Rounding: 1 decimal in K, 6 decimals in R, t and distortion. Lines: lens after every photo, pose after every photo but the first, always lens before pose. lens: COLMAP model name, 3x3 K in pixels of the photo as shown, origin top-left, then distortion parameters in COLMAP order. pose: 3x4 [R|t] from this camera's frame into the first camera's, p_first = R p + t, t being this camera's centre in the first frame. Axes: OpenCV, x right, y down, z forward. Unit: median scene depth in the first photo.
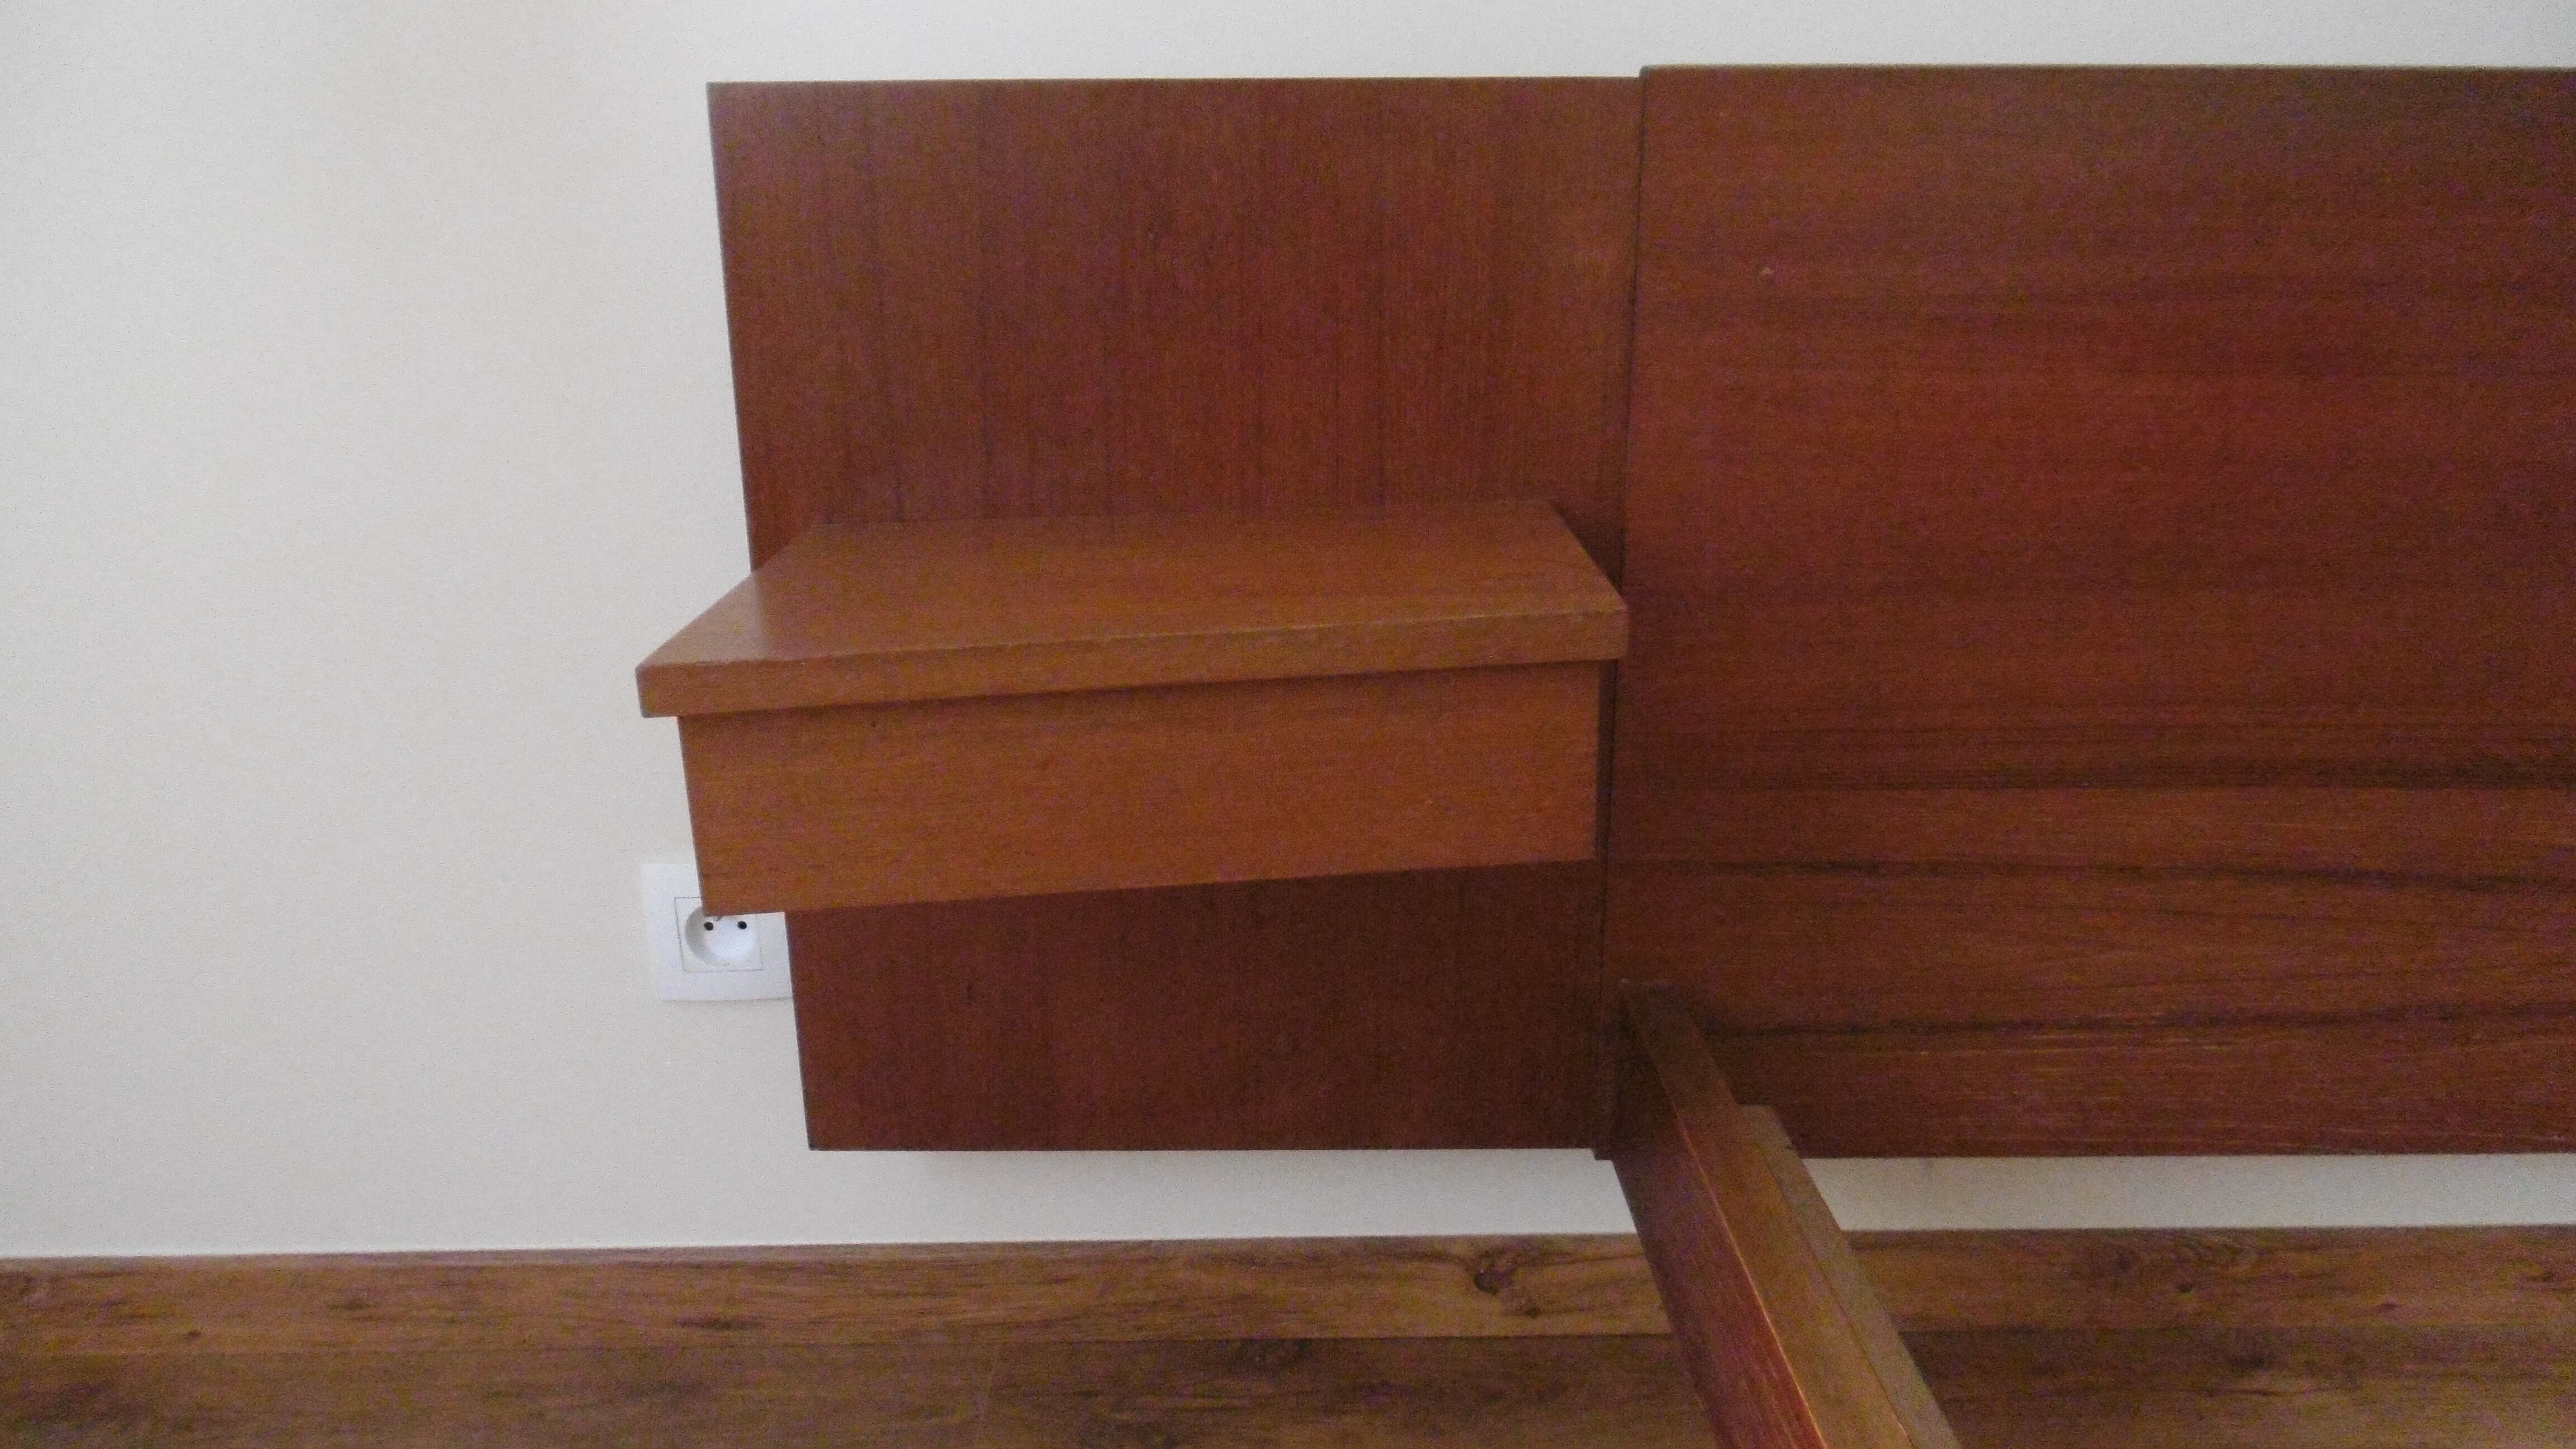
lens RADIAL K [[2004.4, 0, 1288.0], [0, 2004.4, 724.5], [0, 0, 1]] dist [-0.007045, -0.003254]
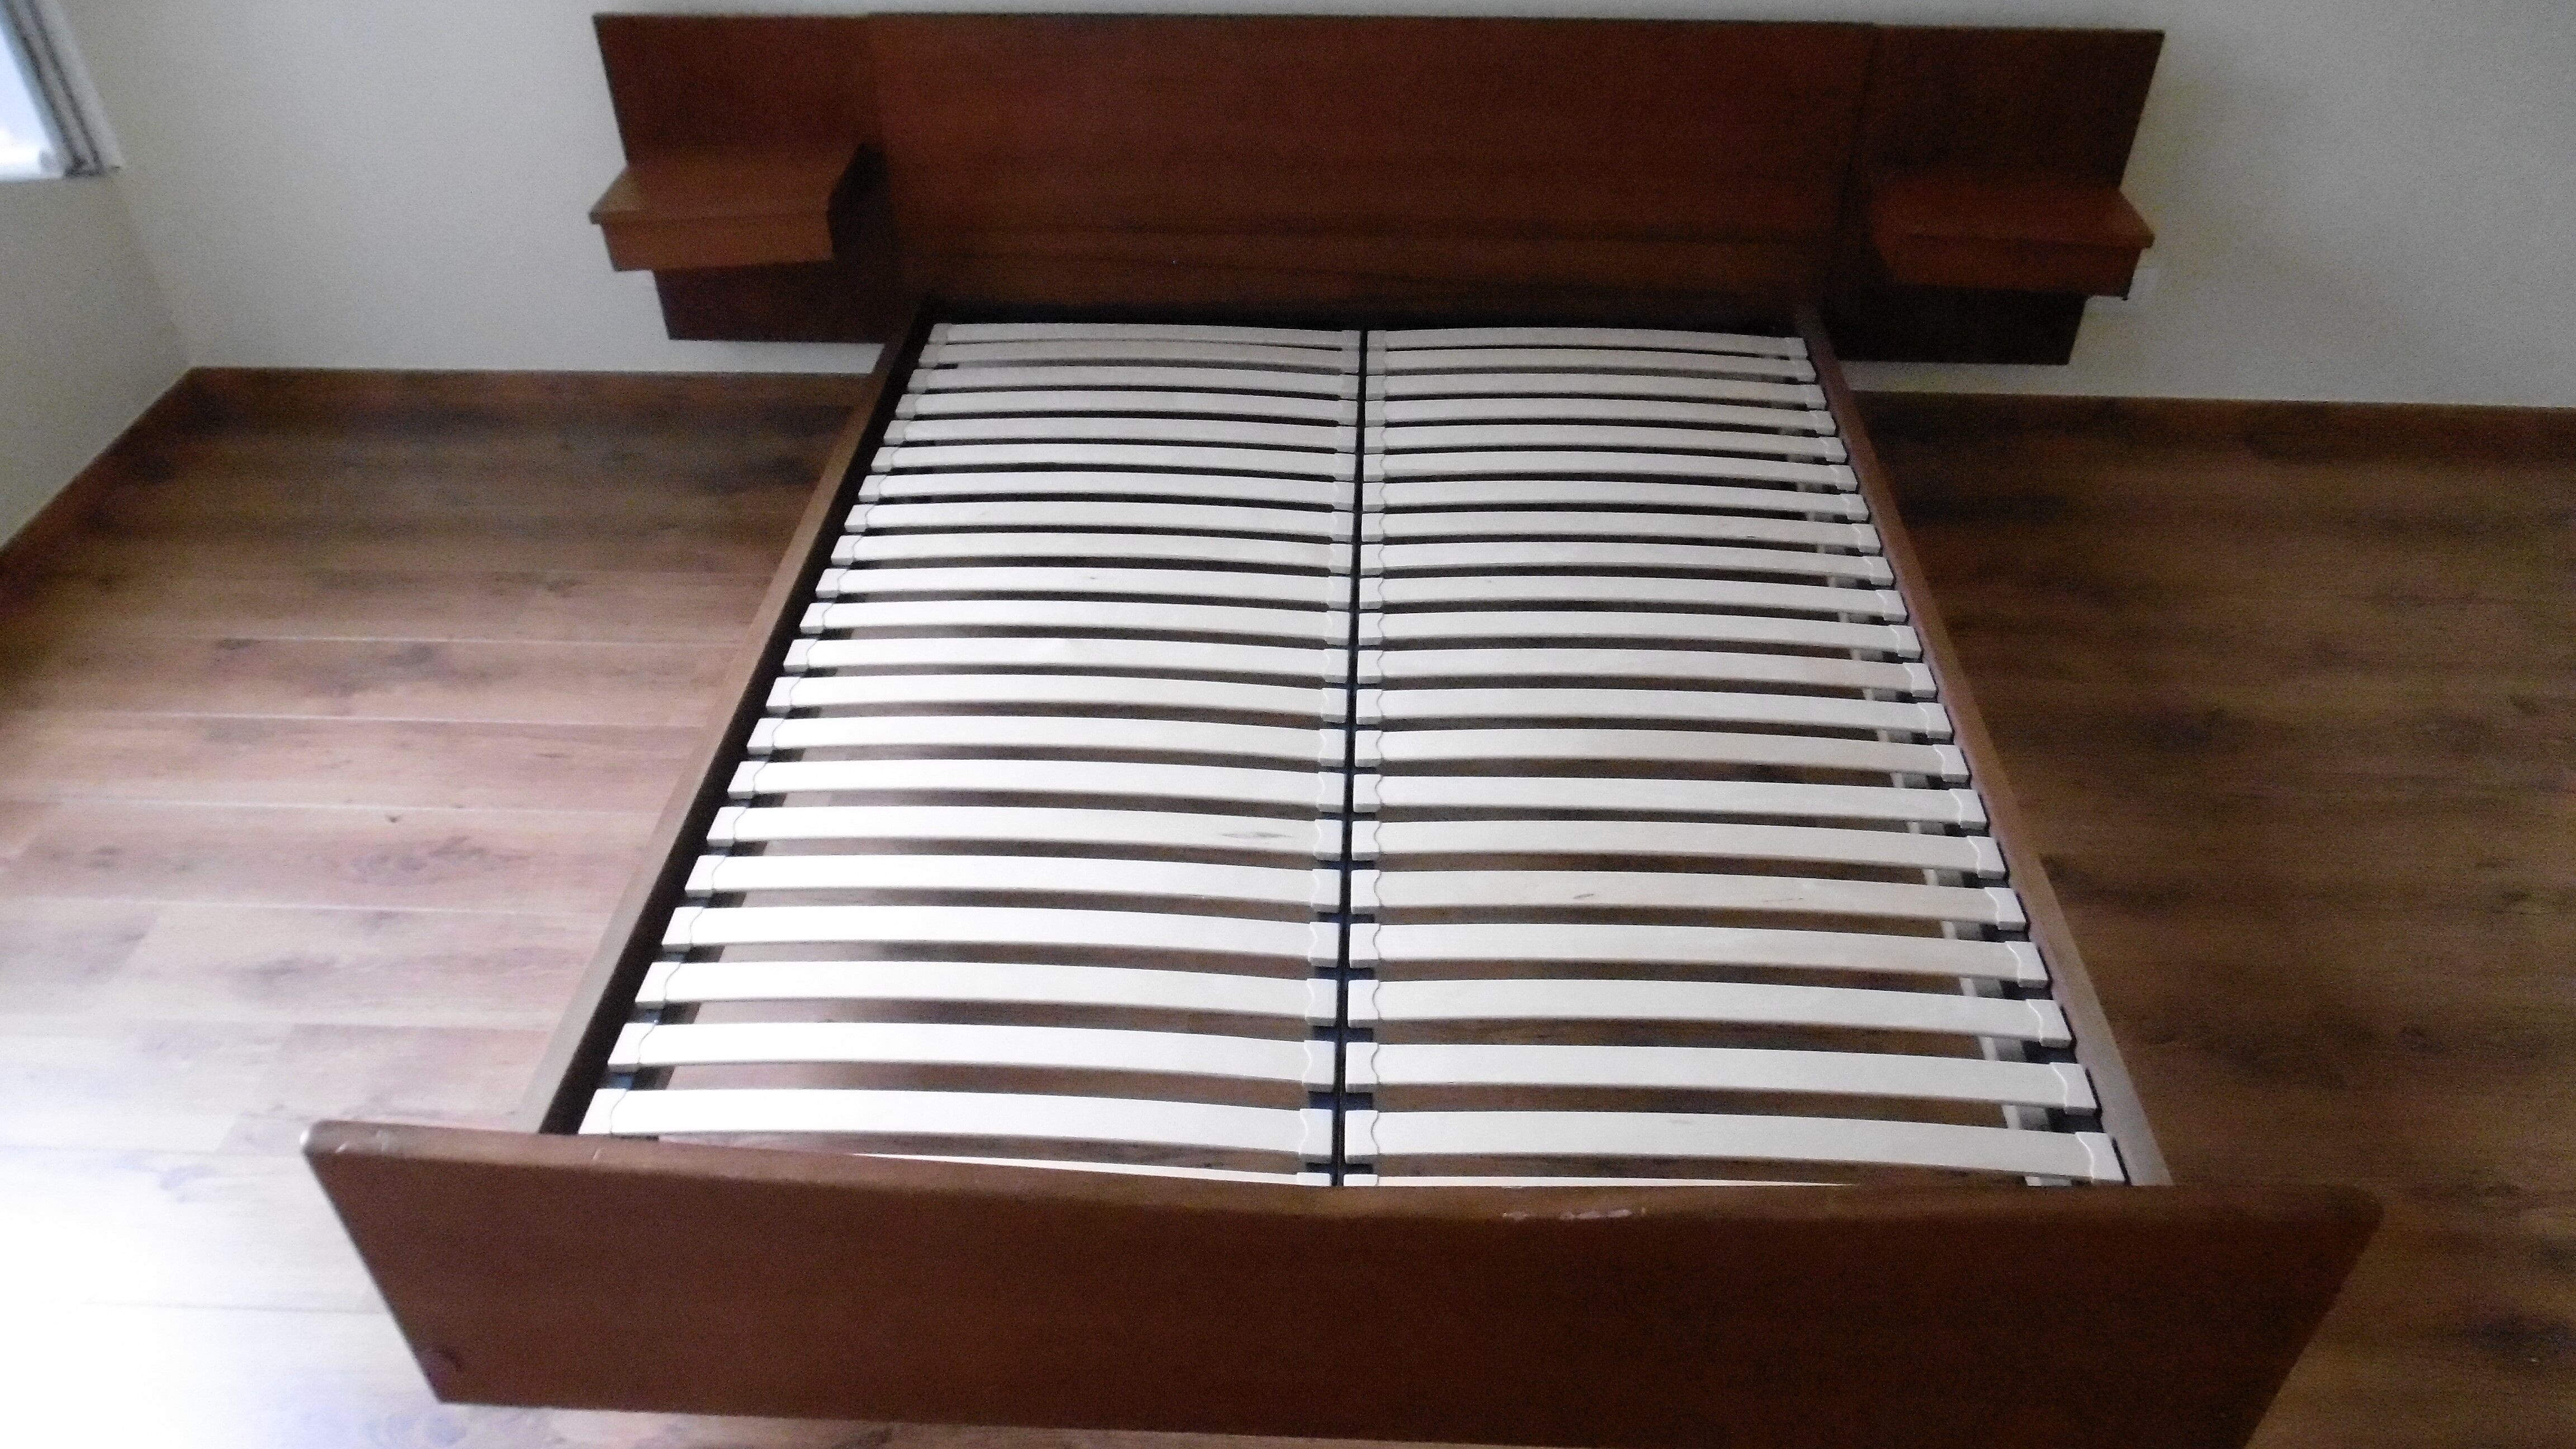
lens RADIAL K [[1820.8, 0, 1288.0], [0, 1820.8, 724.5], [0, 0, 1]] dist [-0.001612, -0.001664]
pose [[0.996911, 0.039822, -0.067702, 0.985825], [-0.008672, 0.912479, 0.409032, -0.439447], [0.078065, -0.407181, 0.910005, -1.883779]]
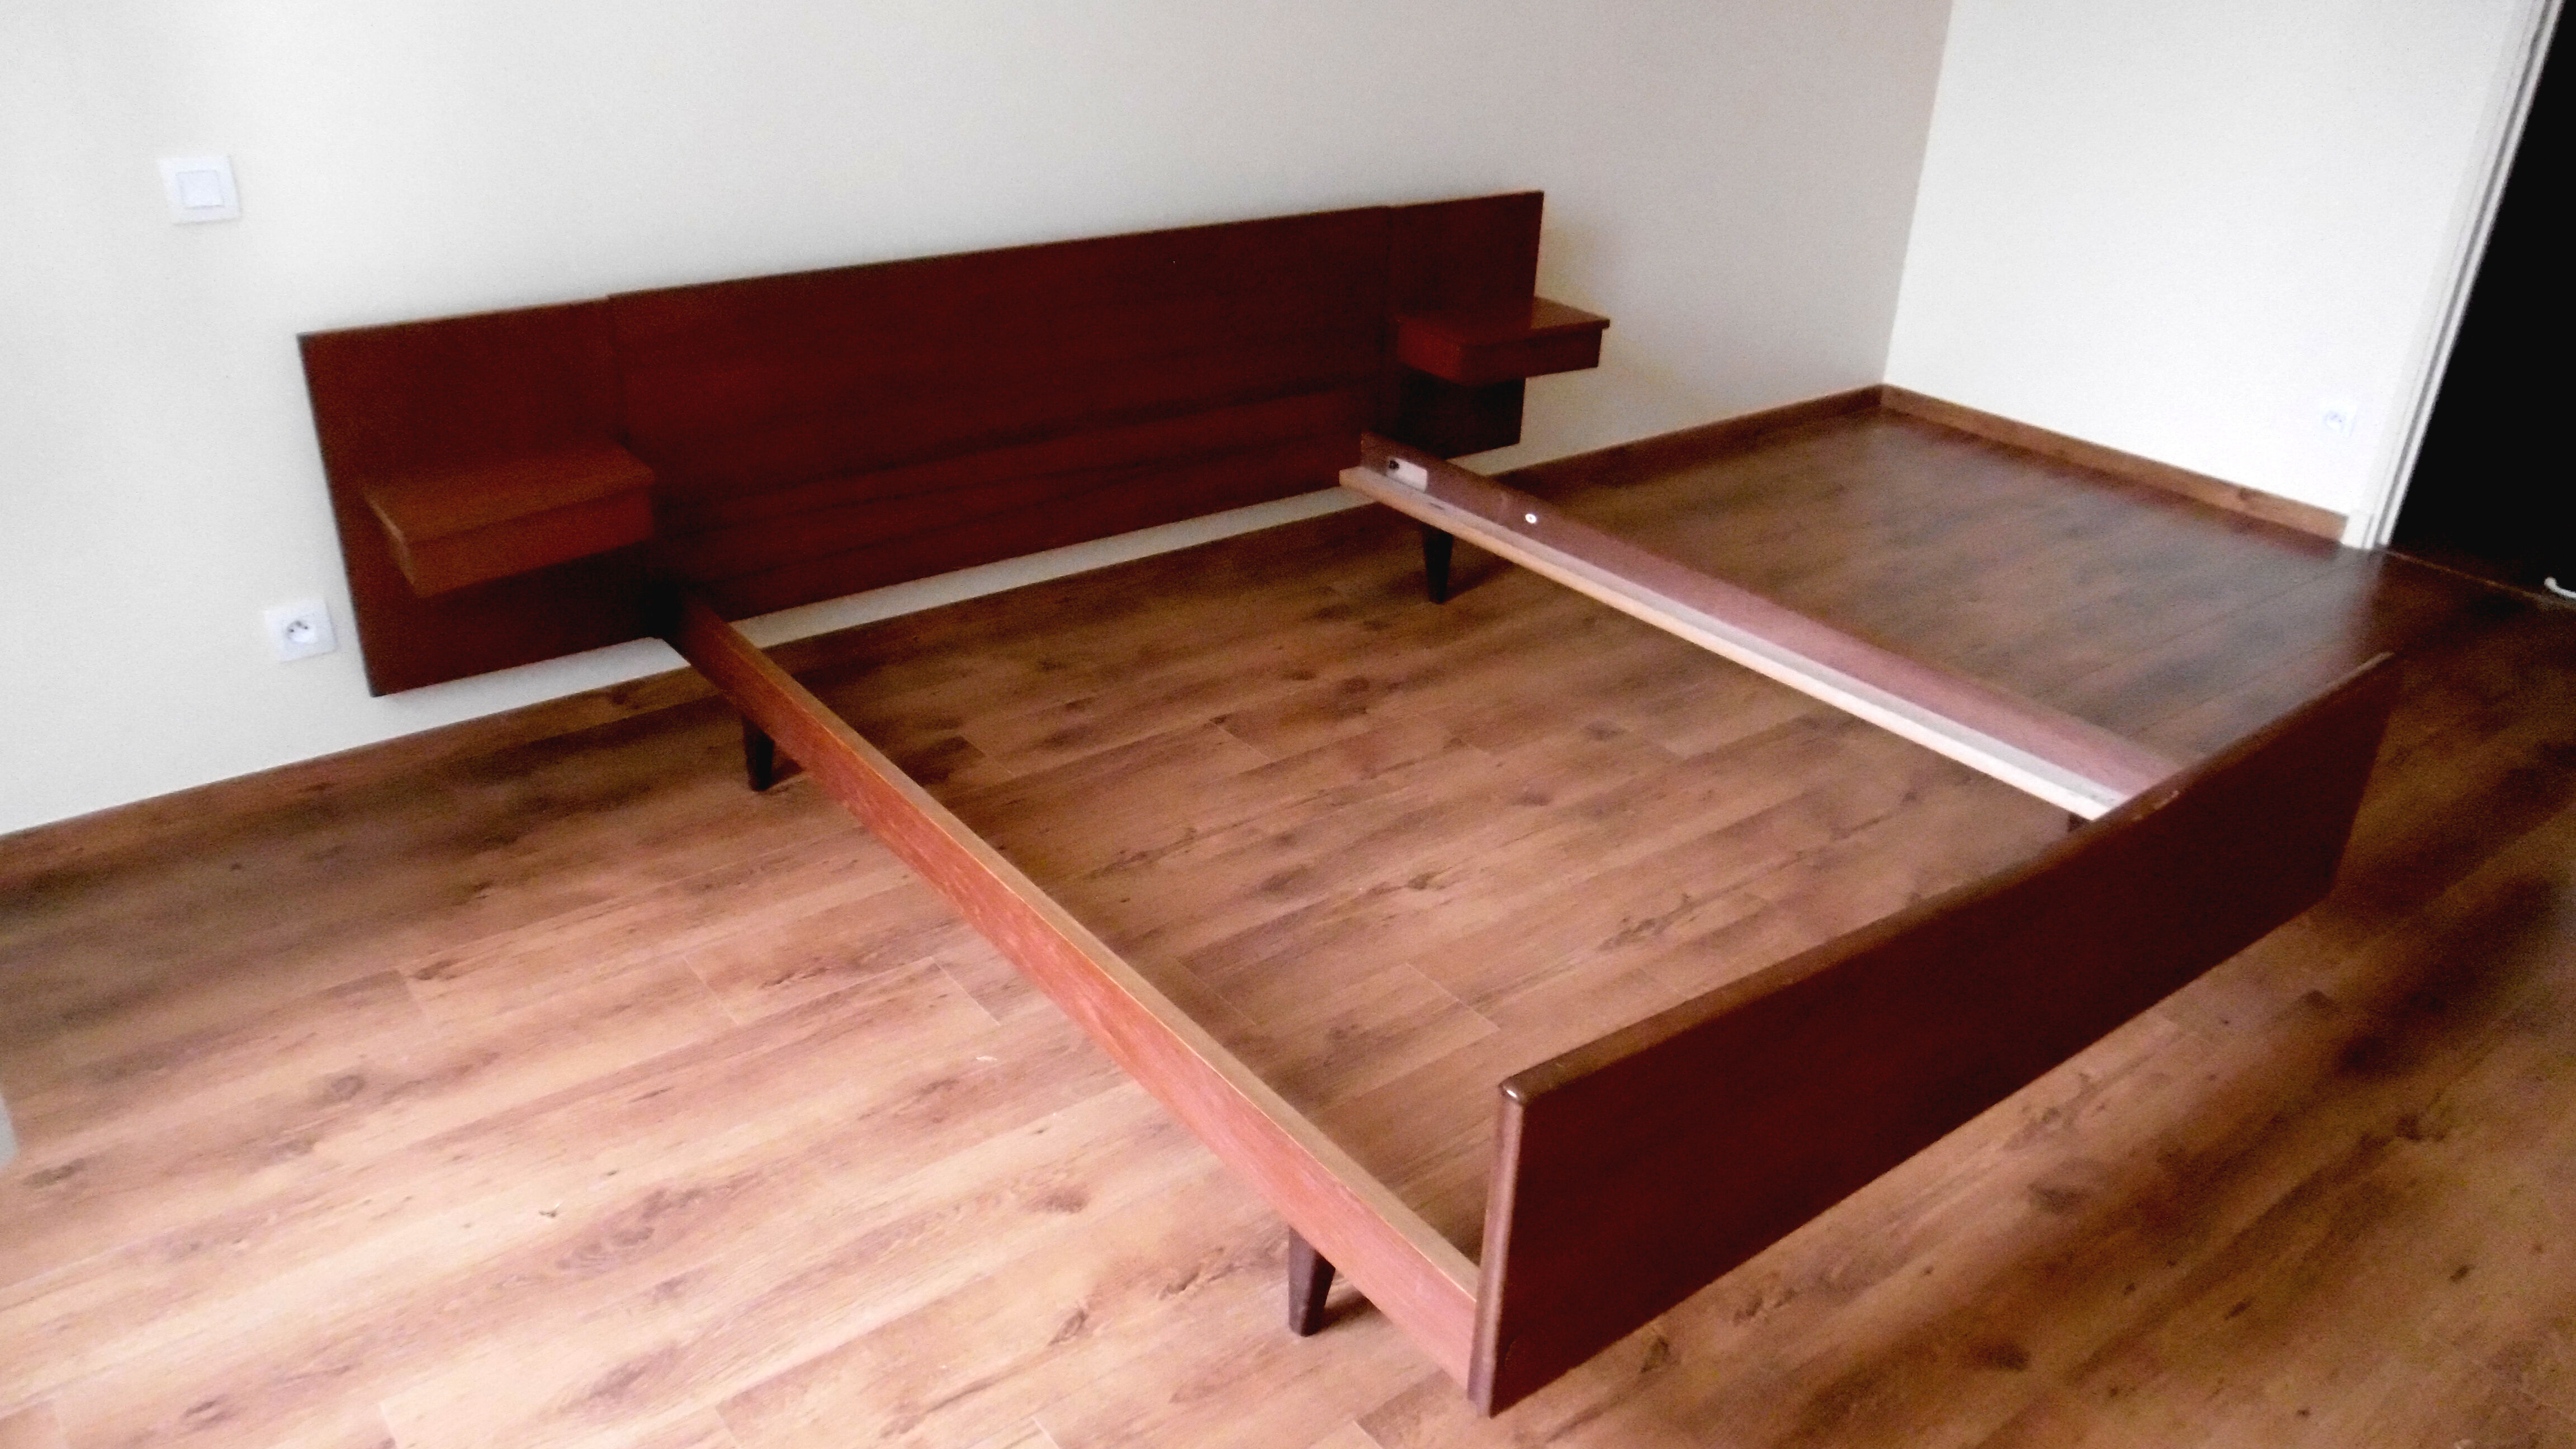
lens RADIAL K [[1839.5, 0, 1288.0], [0, 1839.5, 724.5], [0, 0, 1]] dist [-0.006745, 0.000479]
pose [[0.804898, -0.239612, 0.542886, -0.627712], [0.119539, 0.961570, 0.247172, -0.236050], [-0.581248, -0.134052, 0.802609, -1.818083]]
